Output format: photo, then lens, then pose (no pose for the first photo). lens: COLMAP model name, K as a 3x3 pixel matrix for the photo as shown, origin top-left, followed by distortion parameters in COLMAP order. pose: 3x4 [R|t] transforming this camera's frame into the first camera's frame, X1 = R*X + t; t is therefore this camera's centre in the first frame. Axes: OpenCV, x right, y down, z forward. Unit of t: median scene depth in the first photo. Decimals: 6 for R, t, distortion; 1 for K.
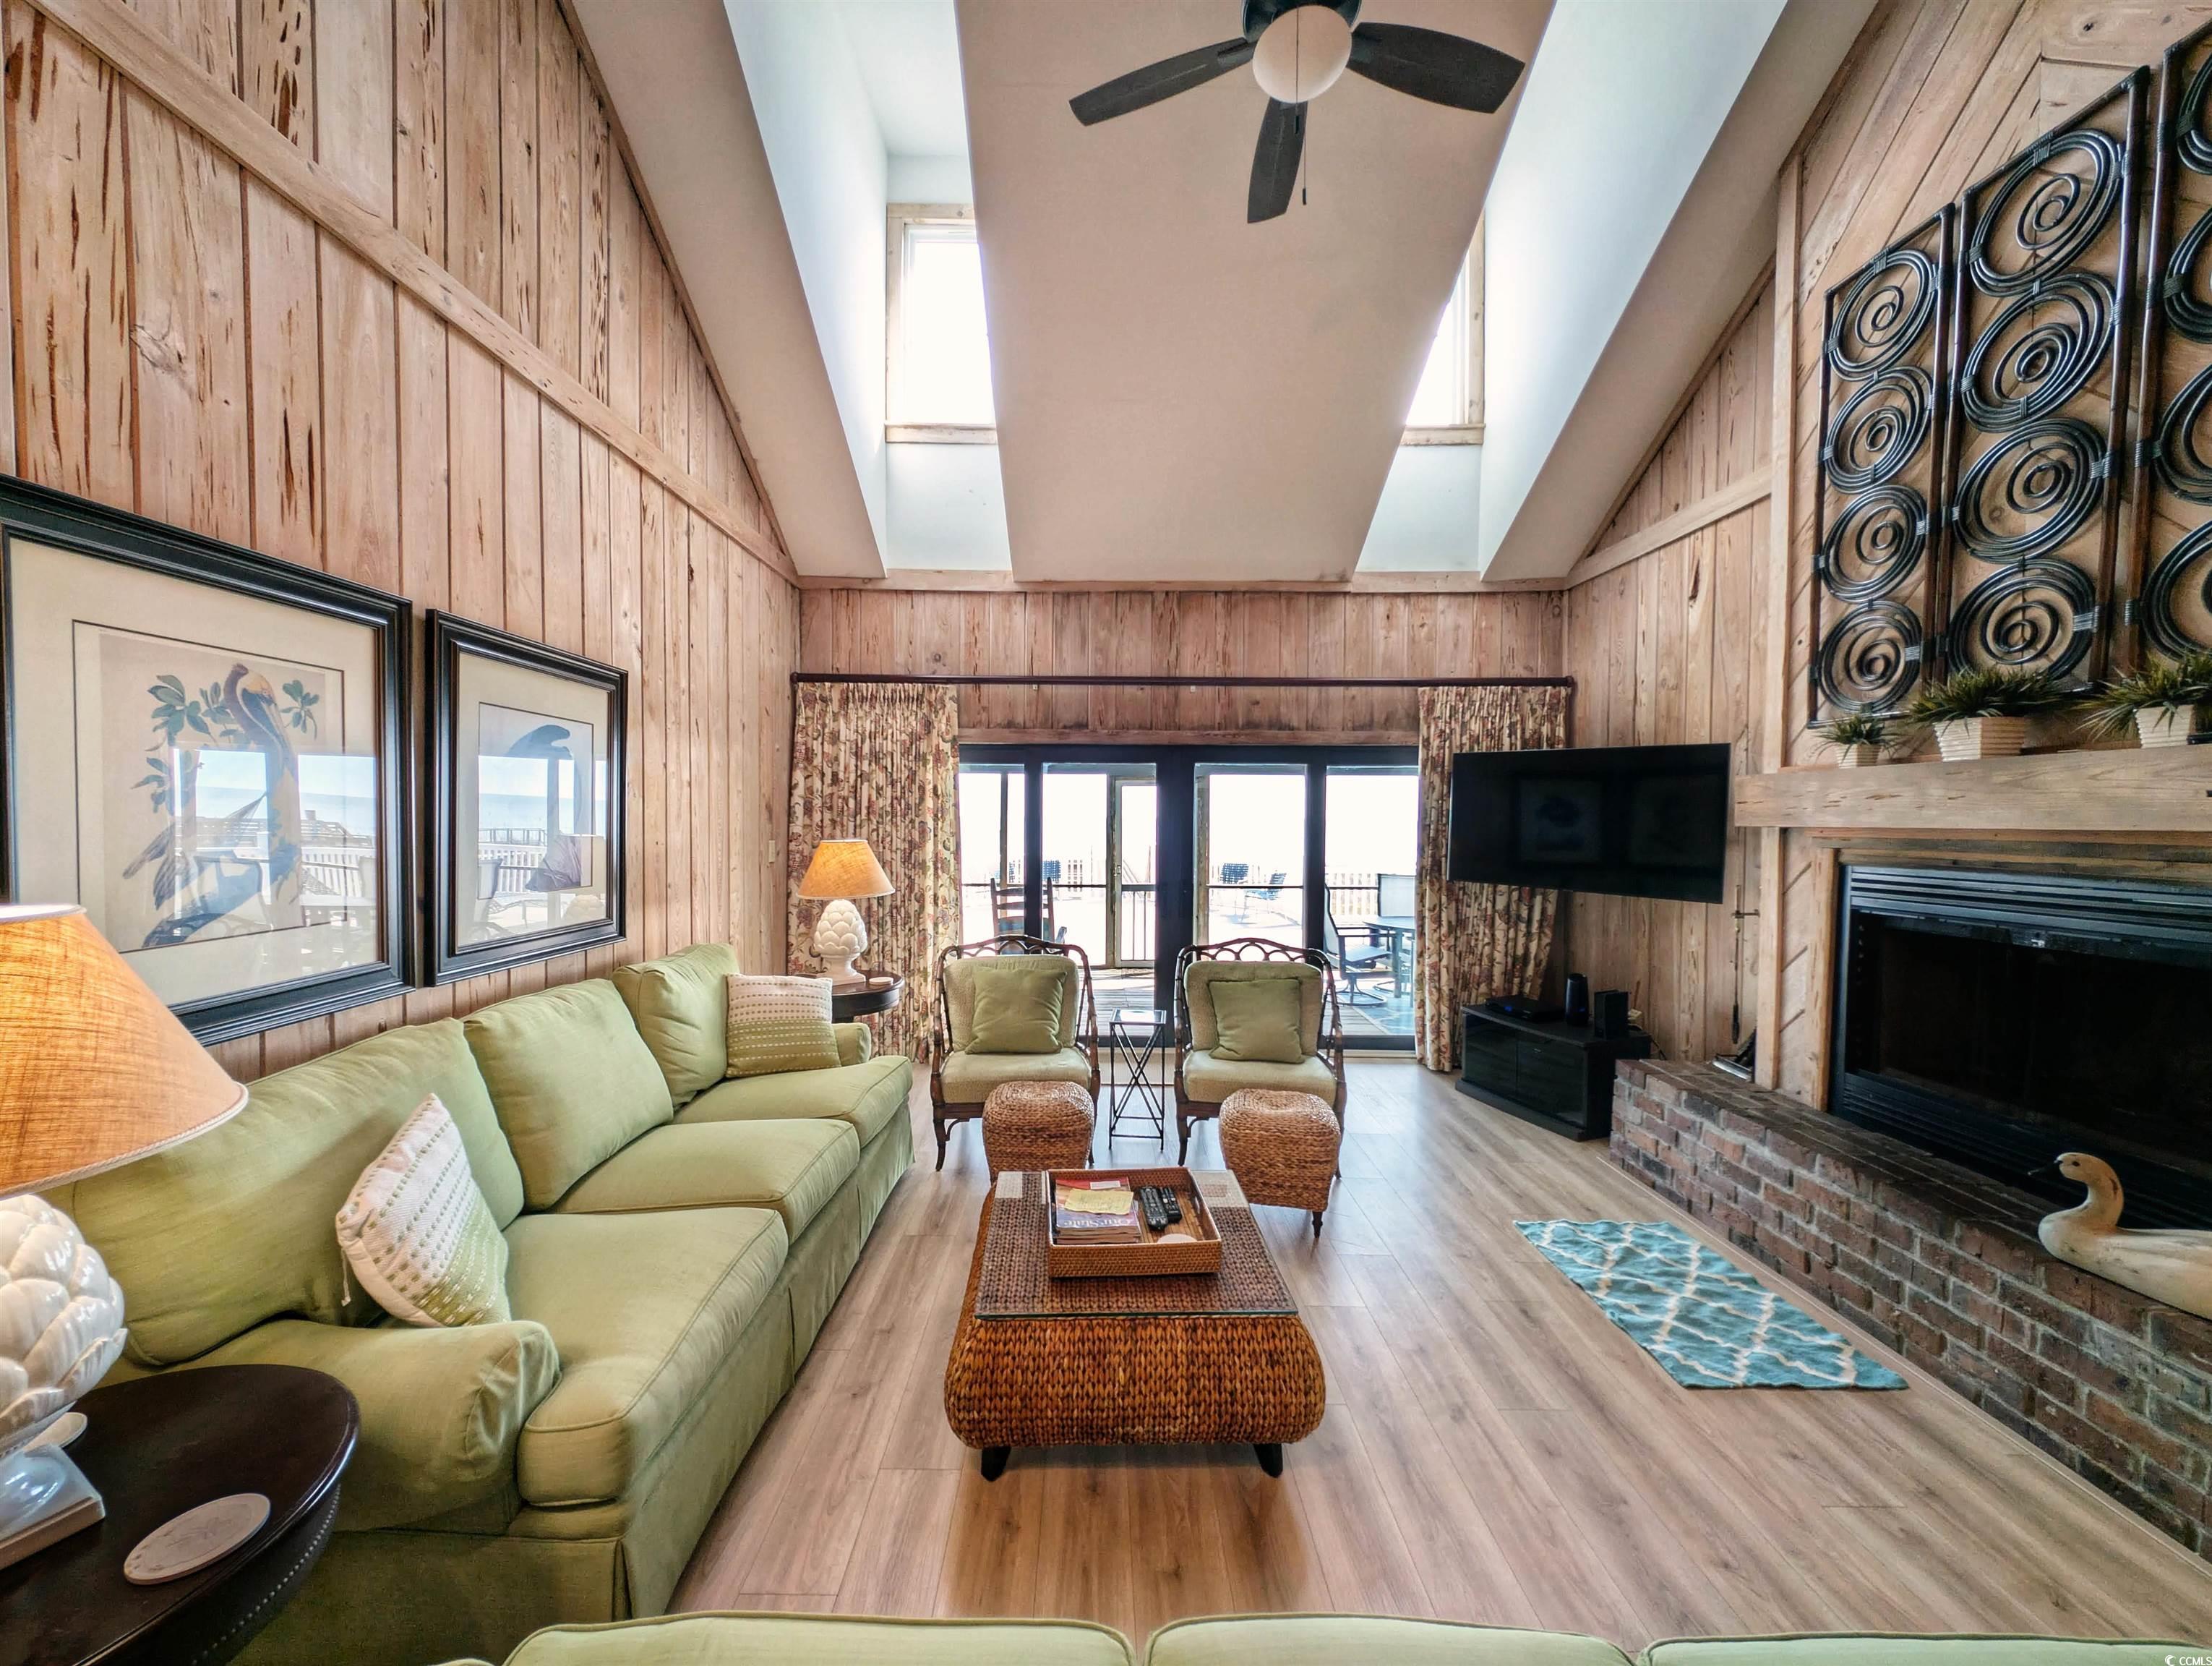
lens RADIAL K [[834.5, 0, 1085.2], [0, 834.5, 840.3], [0, 0, 1]] dist [0.001392, -0.000184]
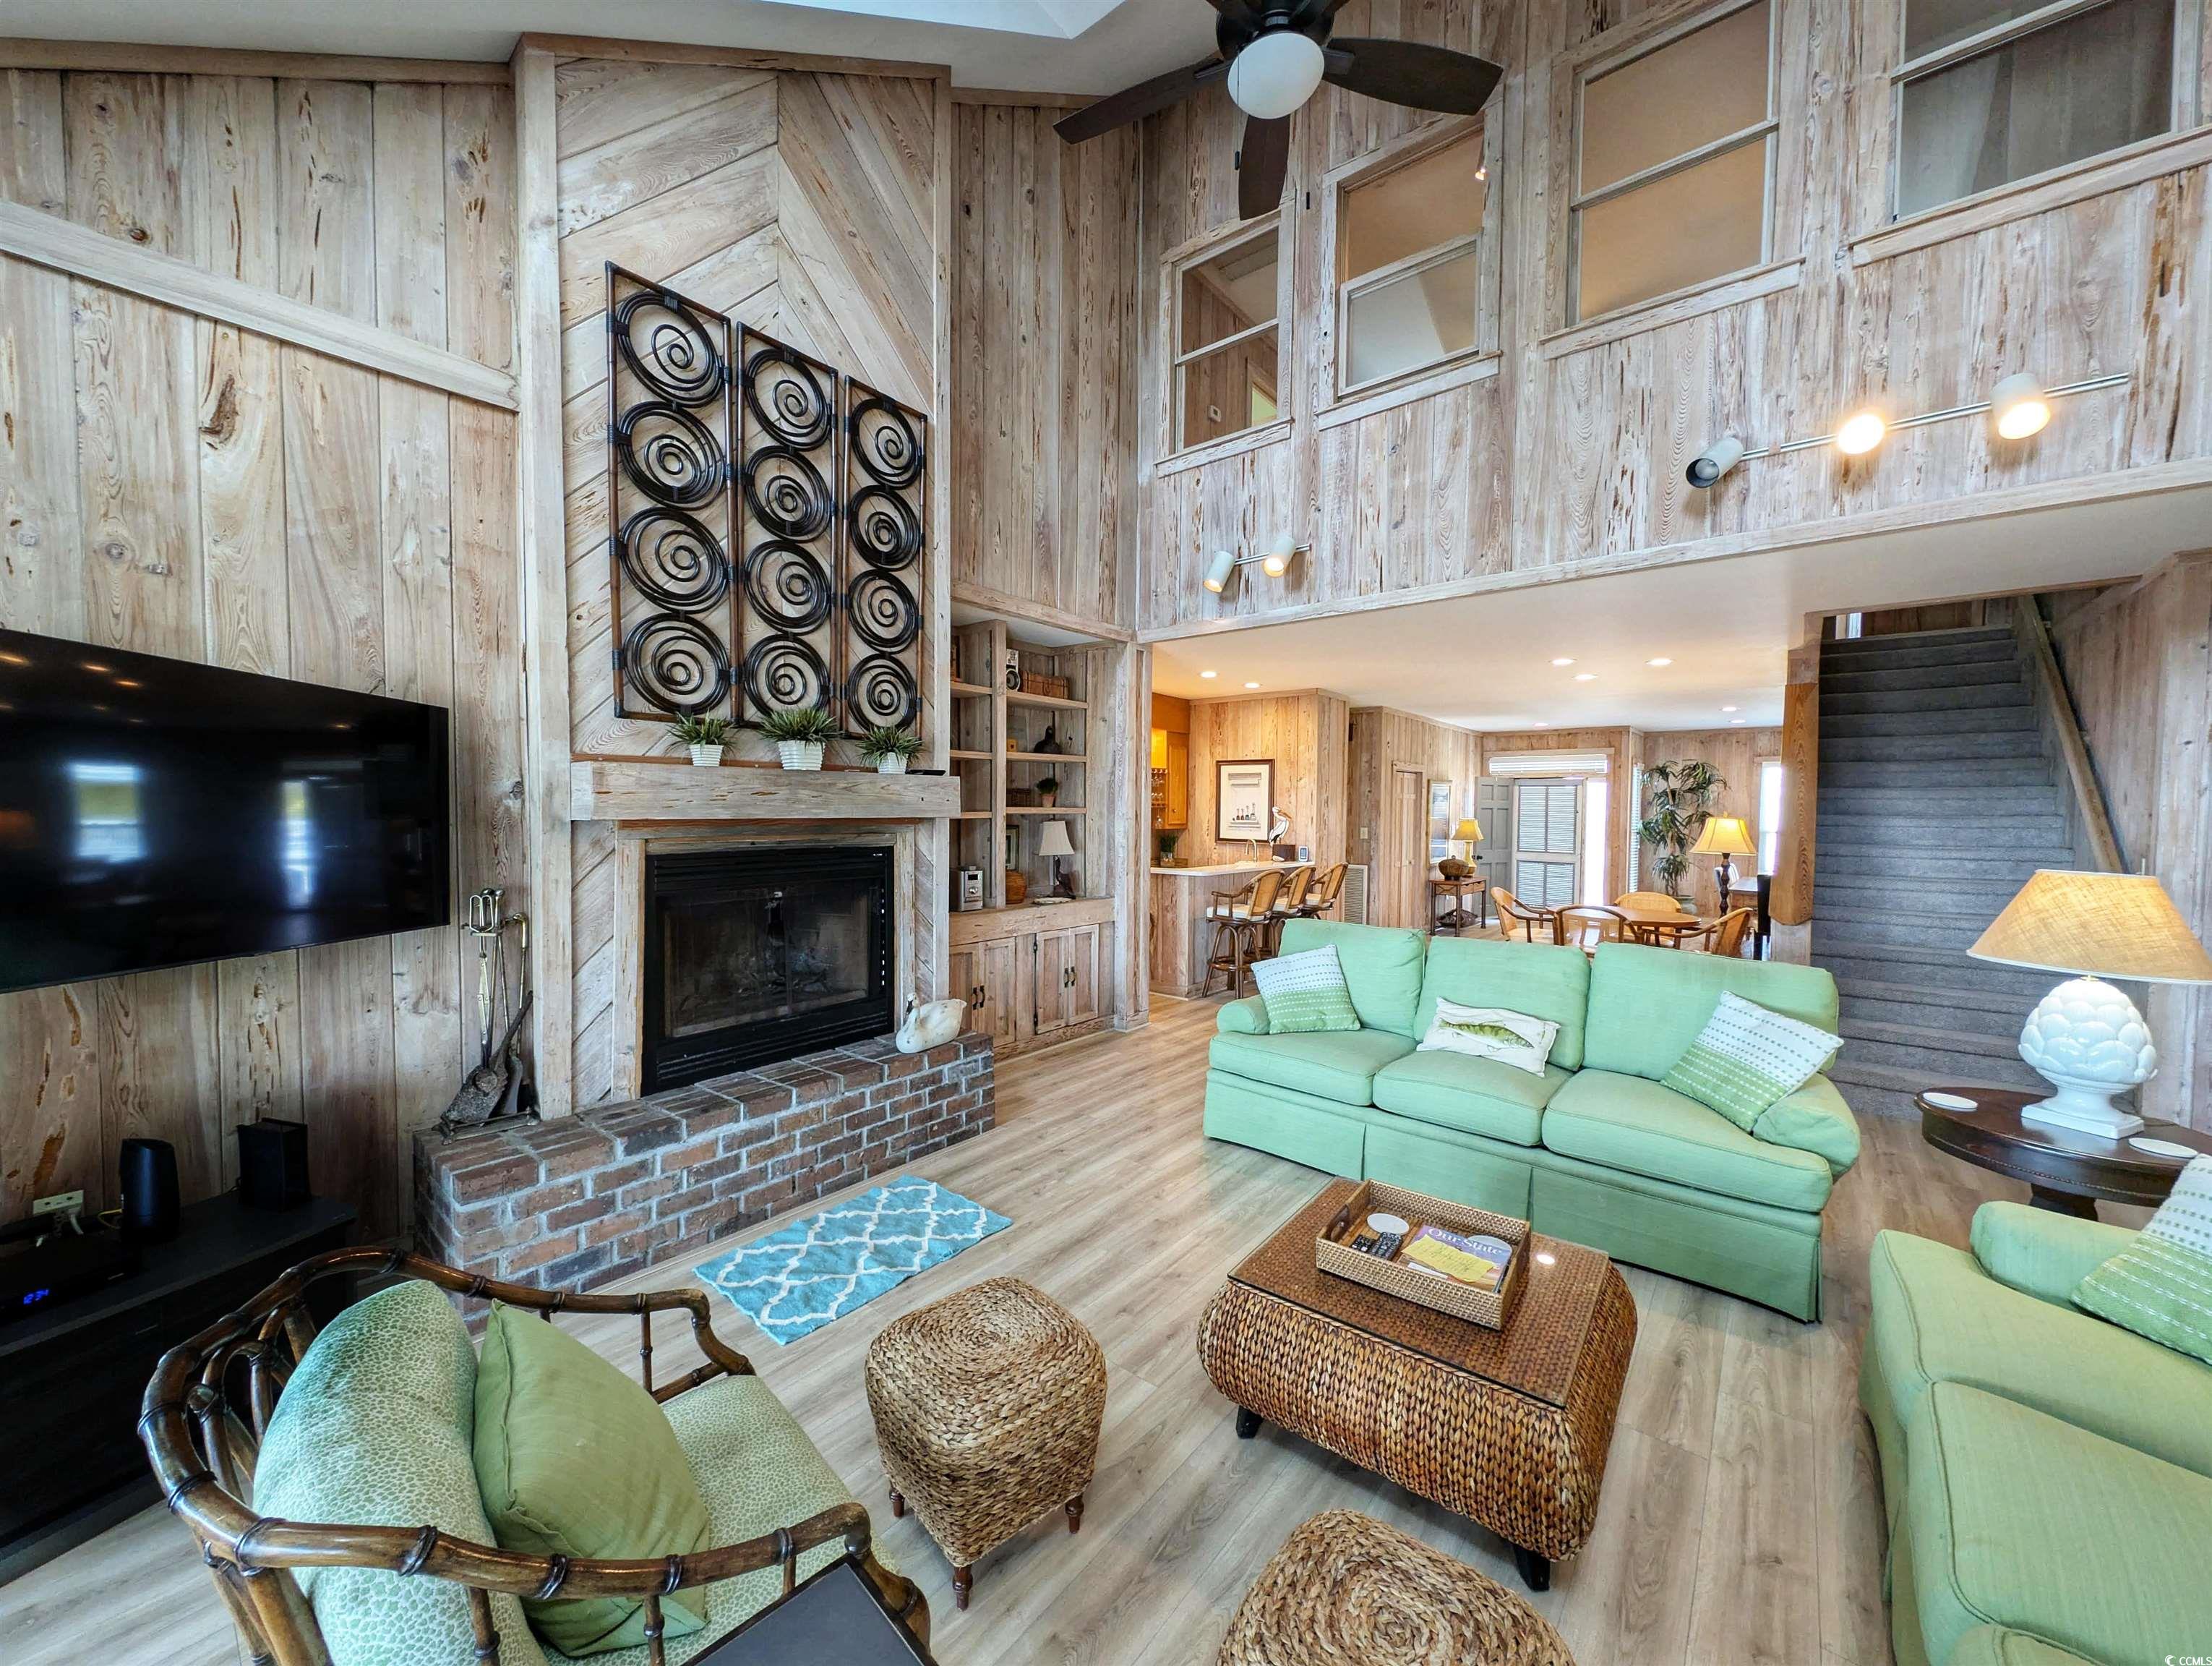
lens RADIAL K [[834.5, 0, 1102.8], [0, 834.5, 834.8], [0, 0, 1]] dist [0.001392, -0.000184]
pose [[-0.781294, -0.036216, 0.623112, -0.185023], [0.001827, 0.998178, 0.060307, -0.057798], [-0.624161, 0.048256, -0.779804, 1.471861]]
